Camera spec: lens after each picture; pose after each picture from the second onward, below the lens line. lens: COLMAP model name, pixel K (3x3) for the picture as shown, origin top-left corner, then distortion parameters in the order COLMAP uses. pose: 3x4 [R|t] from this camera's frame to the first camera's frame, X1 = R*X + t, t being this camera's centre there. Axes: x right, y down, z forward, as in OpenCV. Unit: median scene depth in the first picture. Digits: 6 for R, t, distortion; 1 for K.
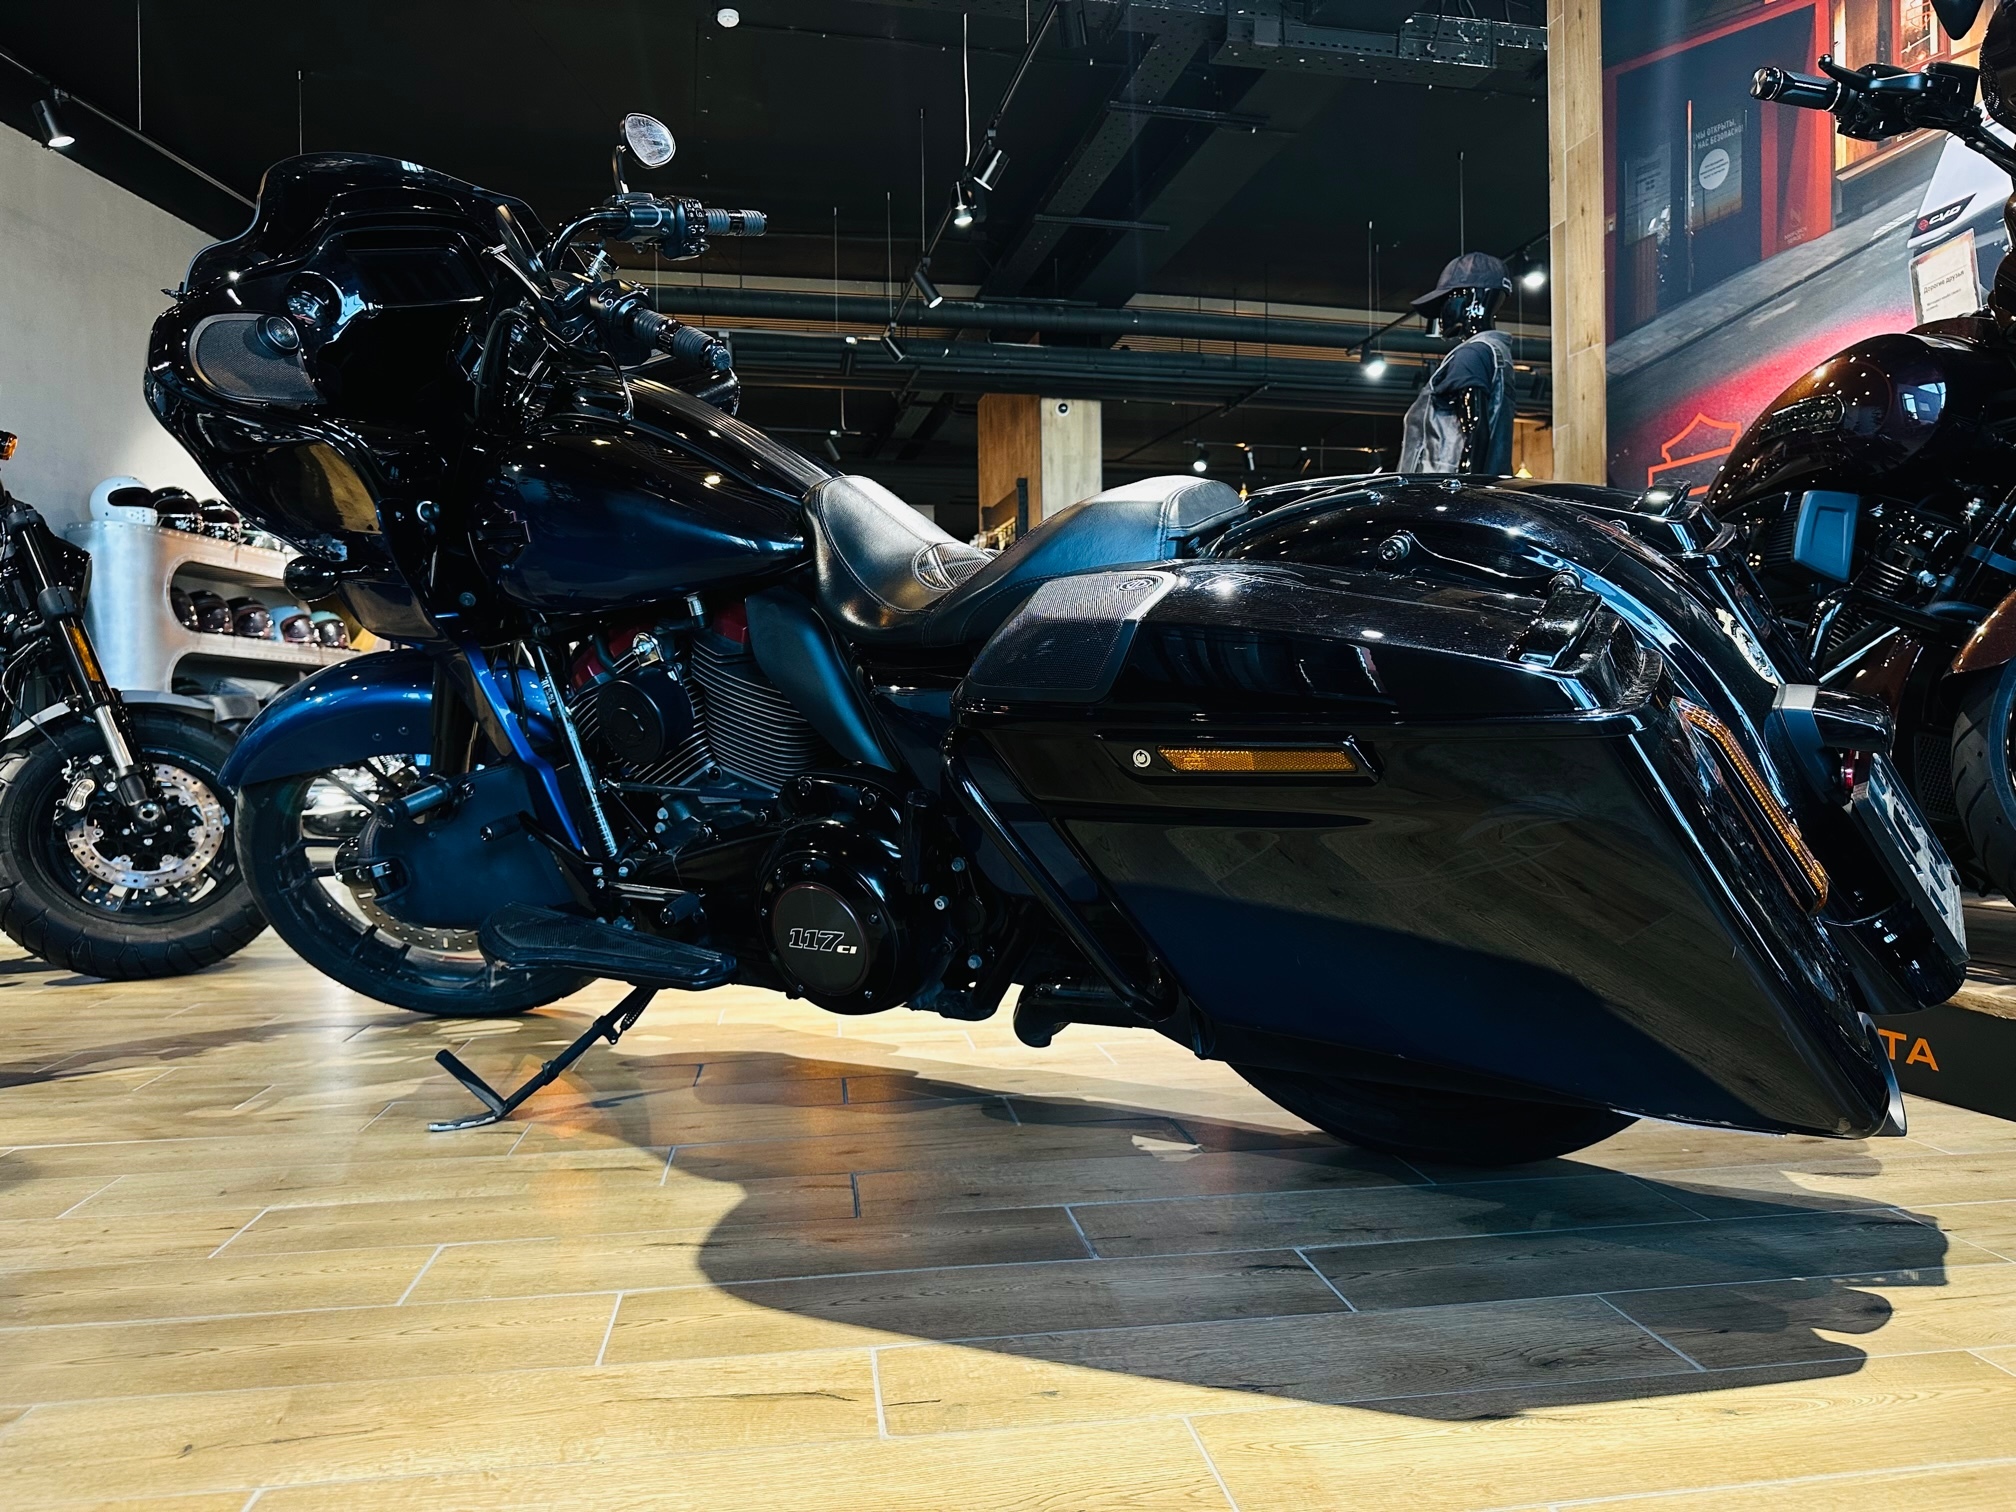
lens RADIAL K [[1424.8, 0, 1000.6], [0, 1424.8, 764.9], [0, 0, 1]] dist [0.018532, -0.026575]
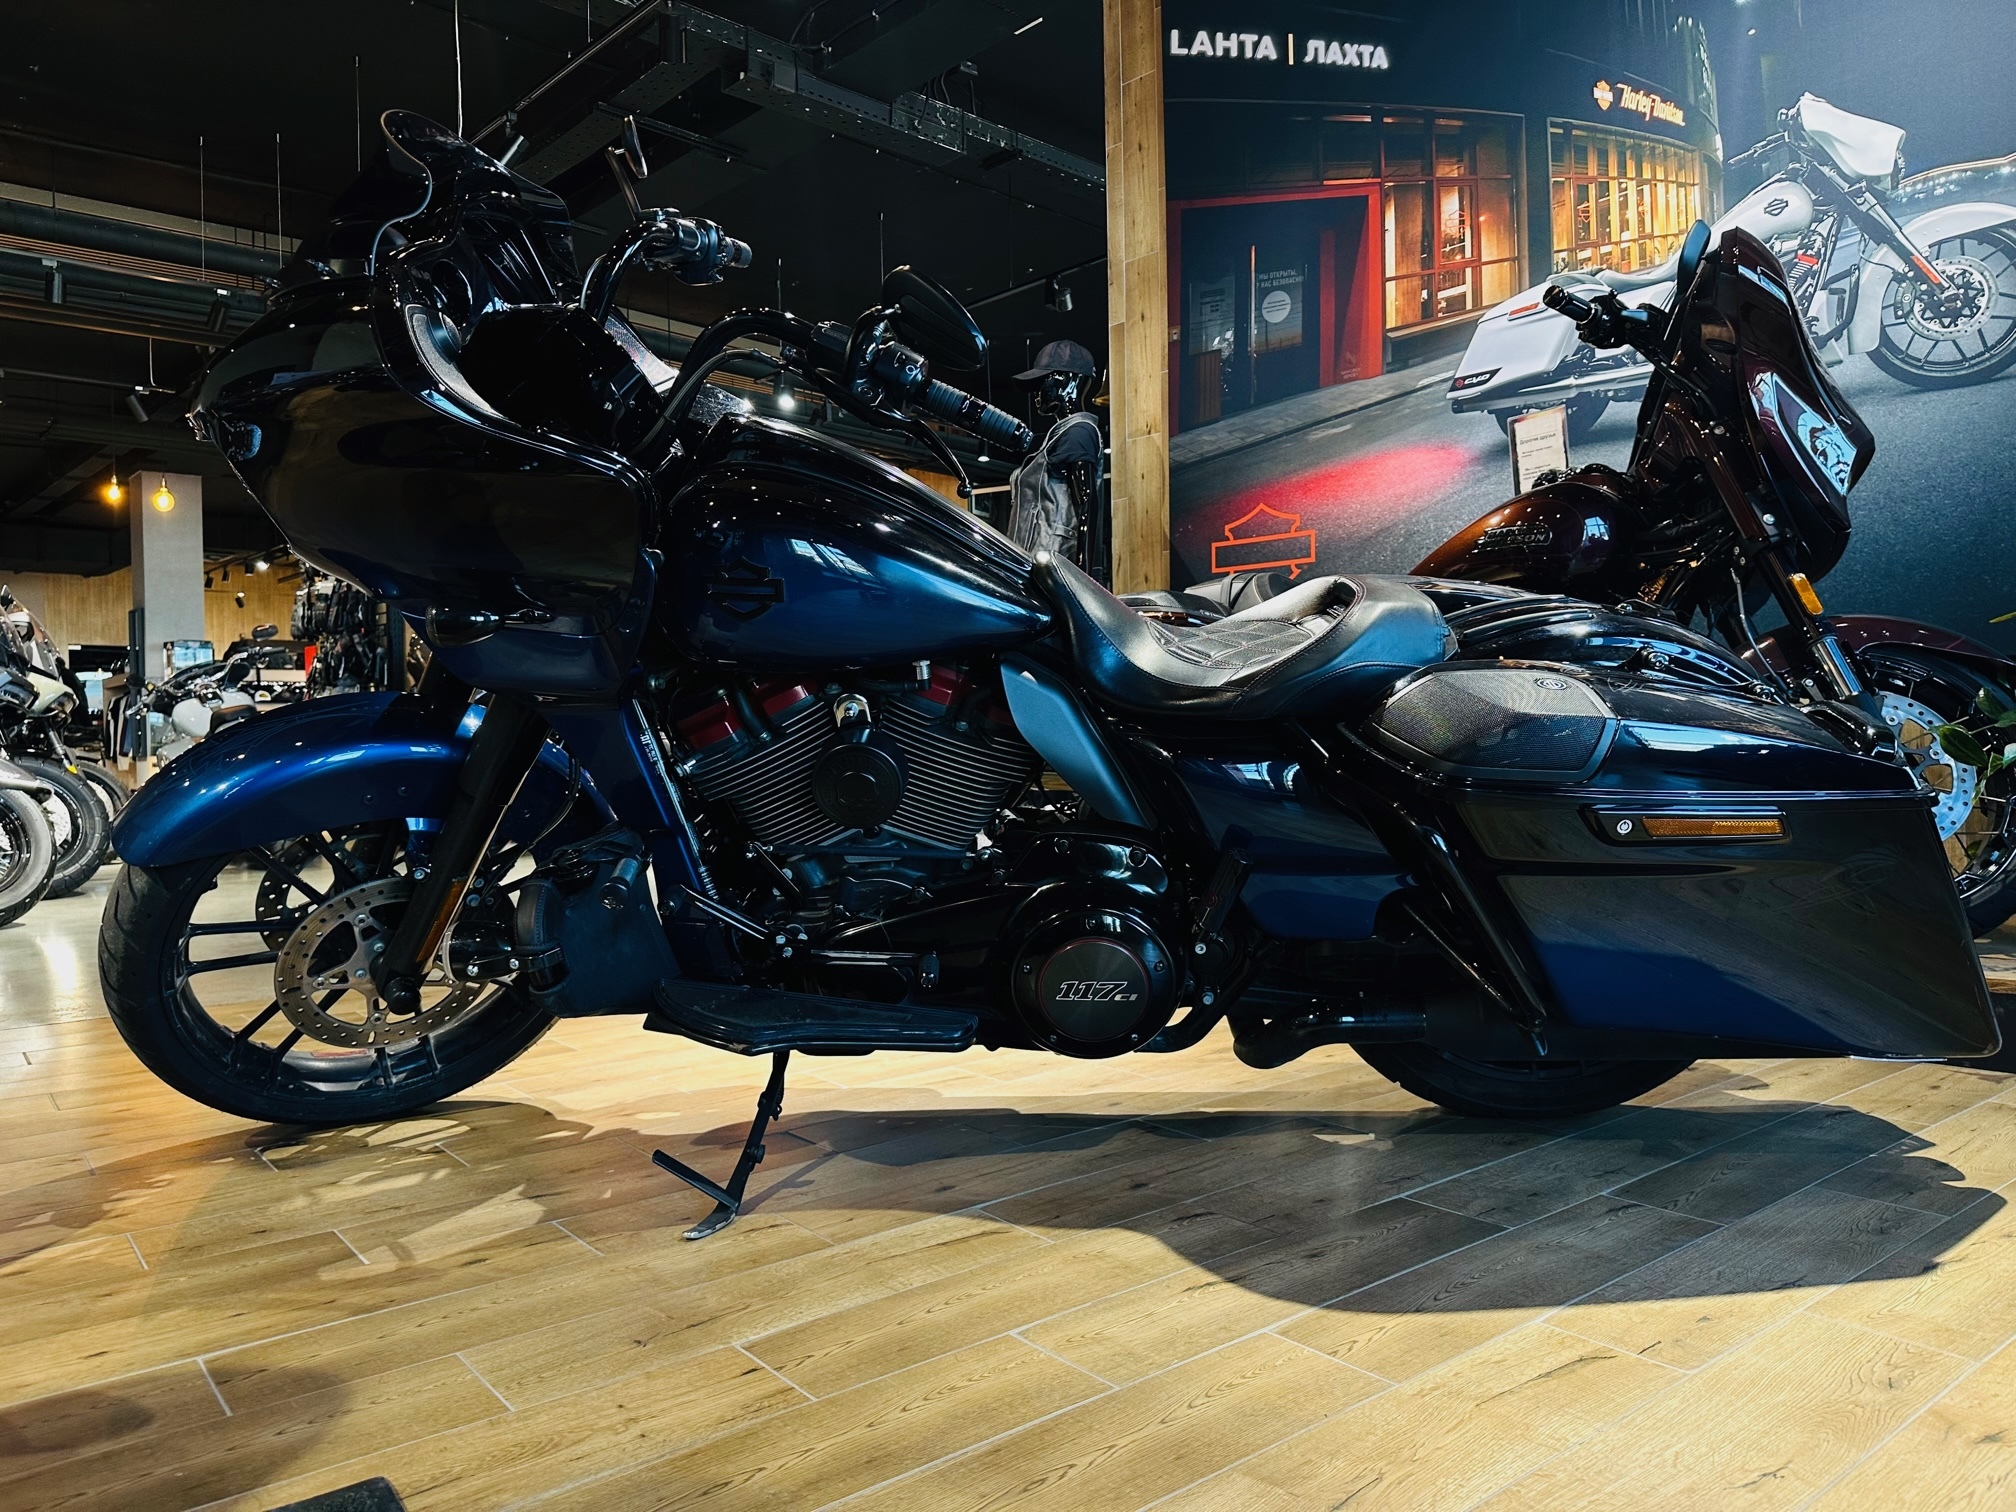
lens RADIAL K [[1424.8, 0, 999.4], [0, 1424.8, 761.8], [0, 0, 1]] dist [0.018532, -0.026575]
pose [[0.861151, -0.009442, 0.508261, -0.361883], [0.011583, 0.999932, -0.001050, -0.023938], [-0.508217, 0.006792, 0.861202, 0.059398]]
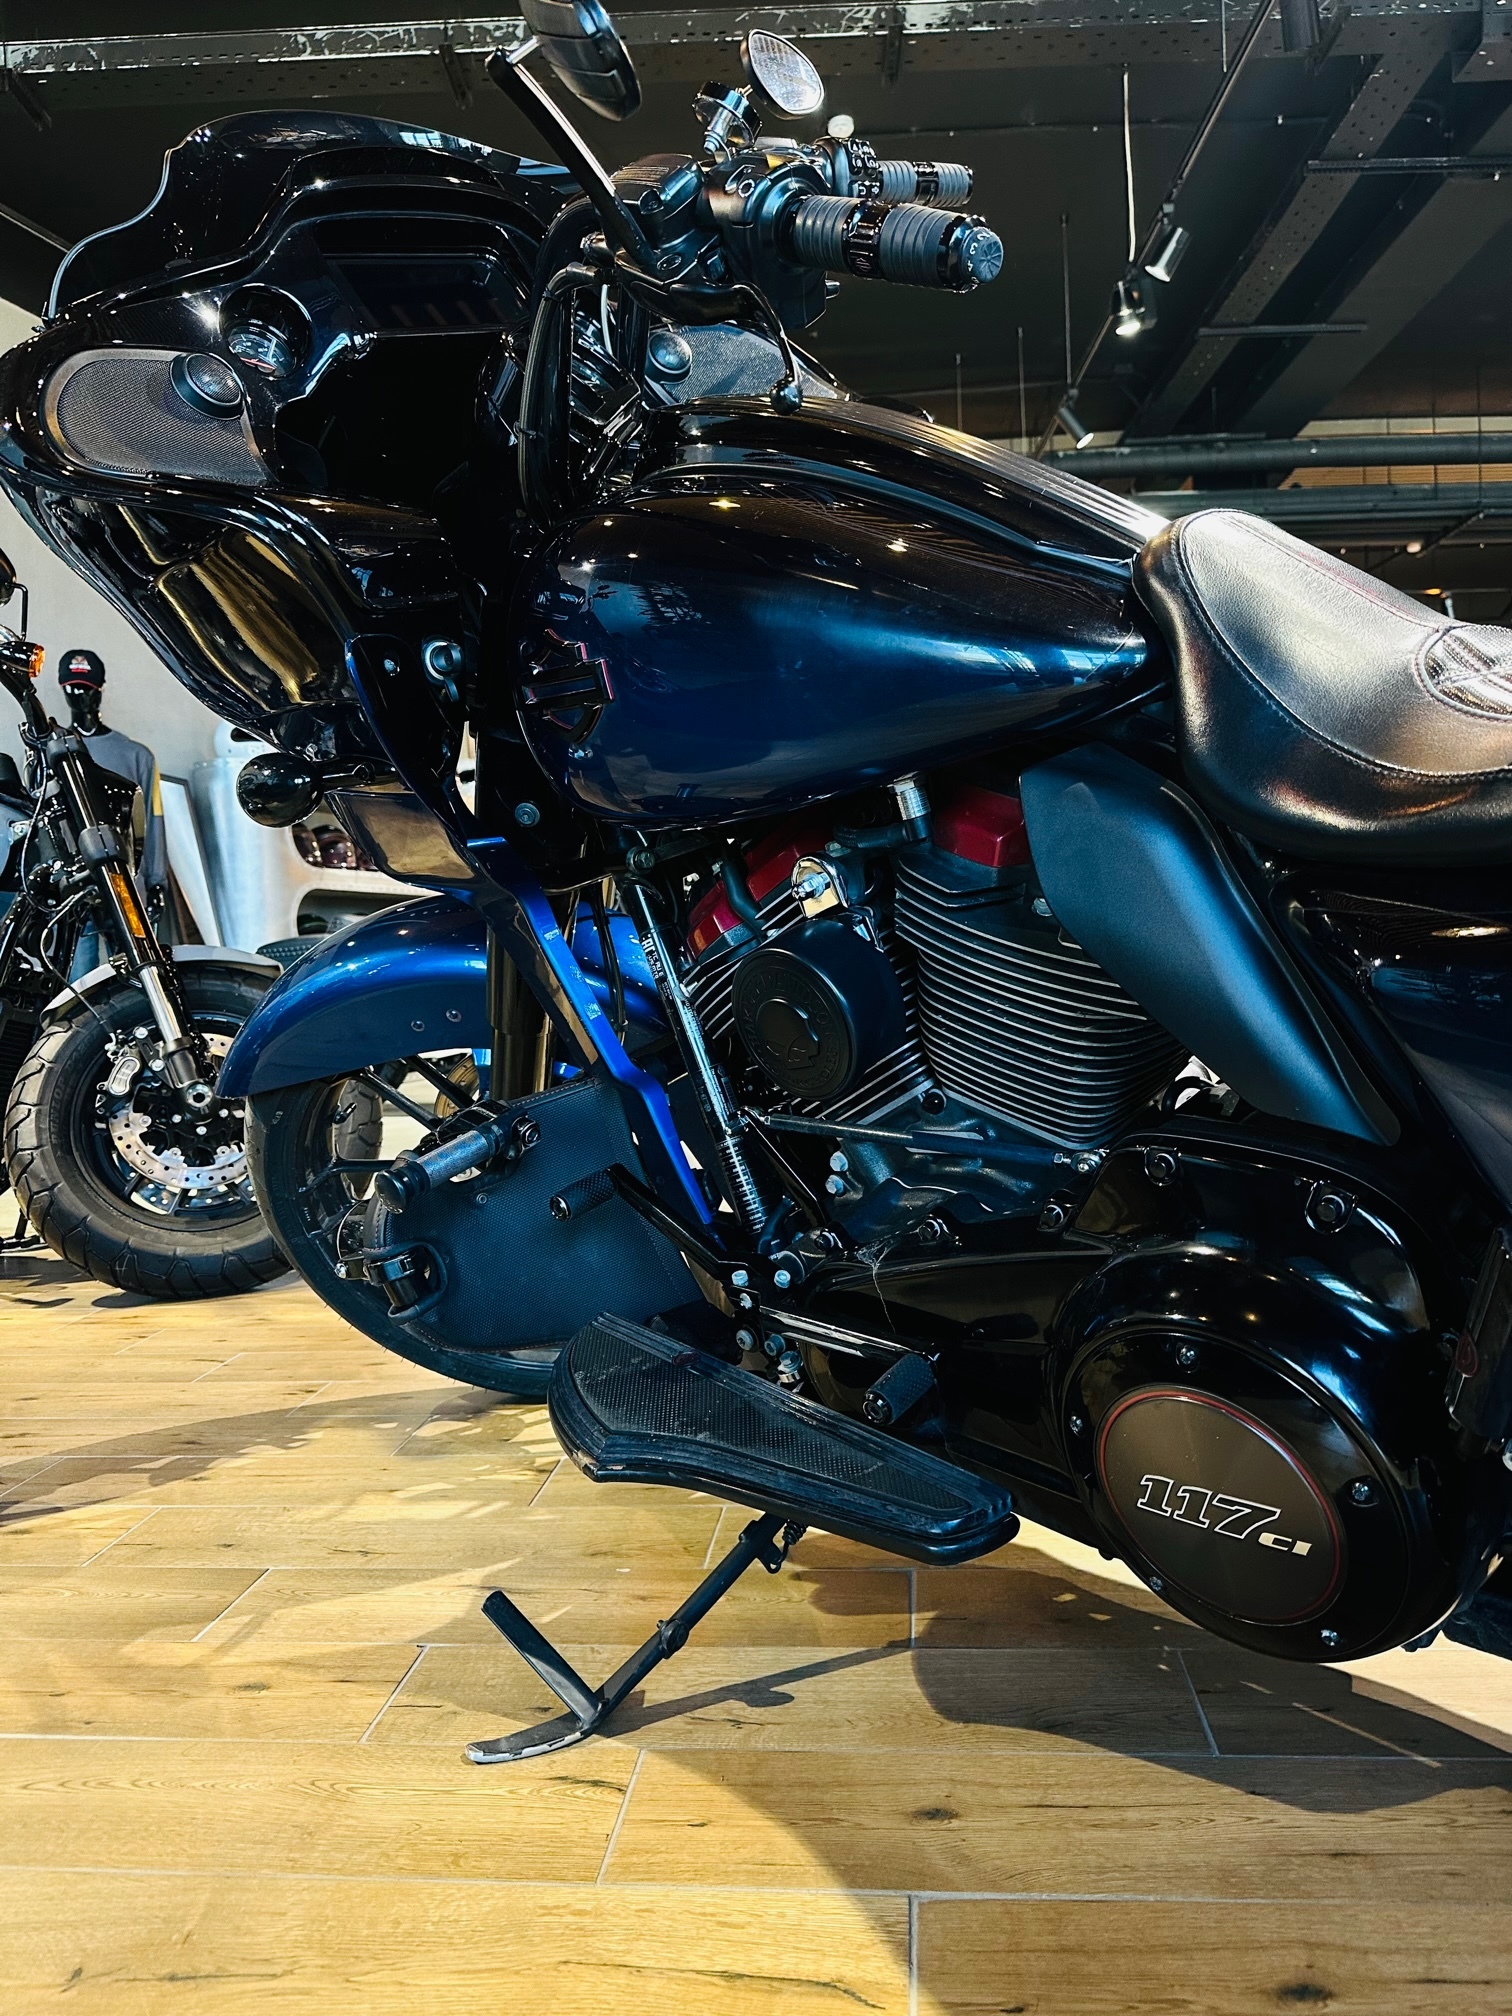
lens RADIAL K [[1424.8, 0, 754.0], [0, 1424.8, 1003.0], [0, 0, 1]] dist [0.018532, -0.026575]
pose [[0.970131, -0.018001, -0.241912, -0.078736], [0.023542, 0.999522, 0.020033, -0.026579], [0.241436, -0.025130, 0.970091, 0.257082]]
